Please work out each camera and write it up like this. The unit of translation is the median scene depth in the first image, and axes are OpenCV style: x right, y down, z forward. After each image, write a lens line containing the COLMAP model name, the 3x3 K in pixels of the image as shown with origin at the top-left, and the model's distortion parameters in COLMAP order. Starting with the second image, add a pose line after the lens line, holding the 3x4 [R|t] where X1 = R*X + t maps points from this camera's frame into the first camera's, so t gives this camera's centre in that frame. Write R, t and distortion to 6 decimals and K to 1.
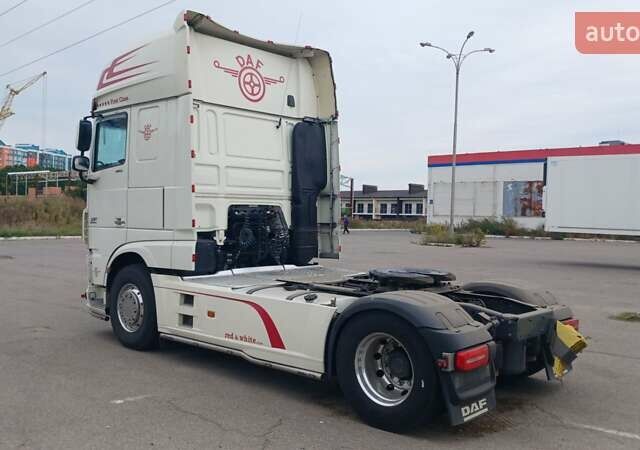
lens RADIAL K [[606.2, 0, 321.6], [0, 606.2, 228.7], [0, 0, 1]] dist [0.139668, -0.309743]
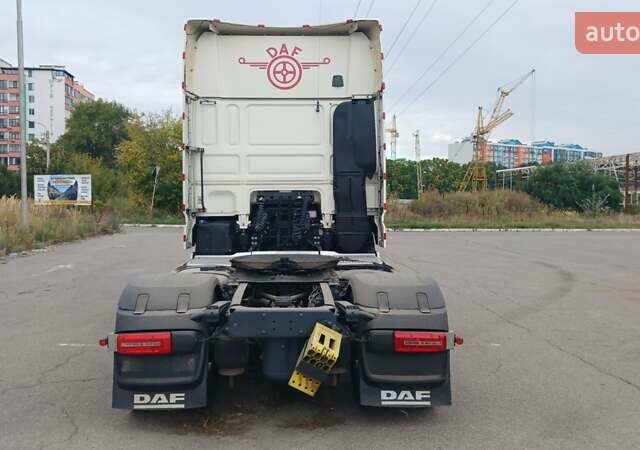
lens RADIAL K [[614.8, 0, 320.0], [0, 614.8, 225.0], [0, 0, 1]] dist [0.143646, -0.318604]
pose [[0.703921, 0.005538, -0.710257, 0.678297], [-0.004054, 0.999985, 0.003779, 0.015029], [0.710267, 0.000219, 0.703932, 0.318178]]
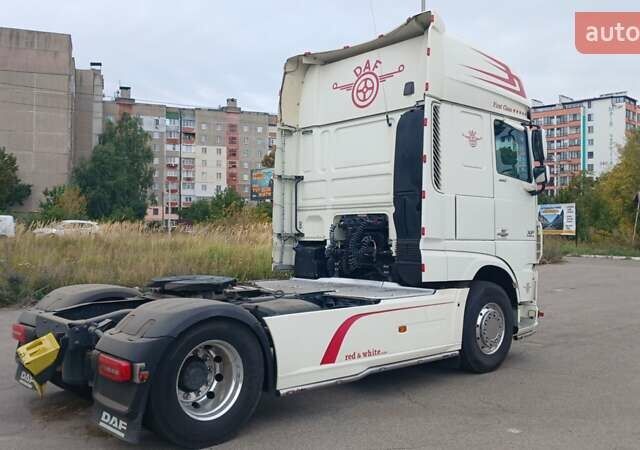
lens RADIAL K [[626.0, 0, 320.0], [0, 626.0, 225.0], [0, 0, 1]] dist [0.144393, -0.321344]
pose [[-0.094690, -0.032020, -0.994992, 0.894166], [-0.030405, 0.999109, -0.029259, 0.008684], [0.995042, 0.027482, -0.095580, 1.049498]]
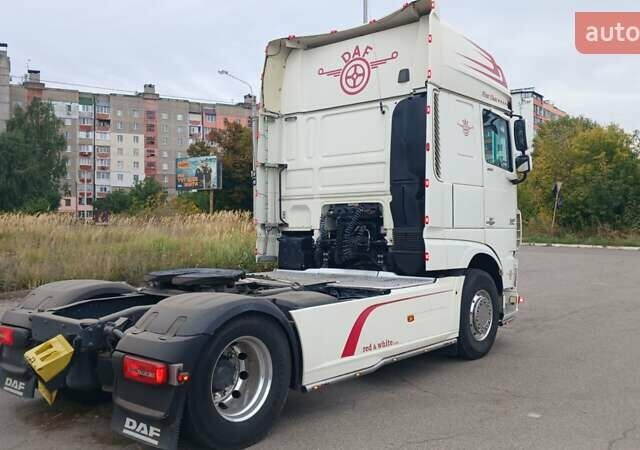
lens RADIAL K [[624.9, 0, 329.2], [0, 624.9, 225.6], [0, 0, 1]] dist [0.152929, -0.361185]
pose [[0.047625, -0.015791, -0.998740, 0.871021], [-0.019642, 0.999667, -0.016742, 0.012394], [0.998672, 0.020414, 0.047299, 0.935993]]
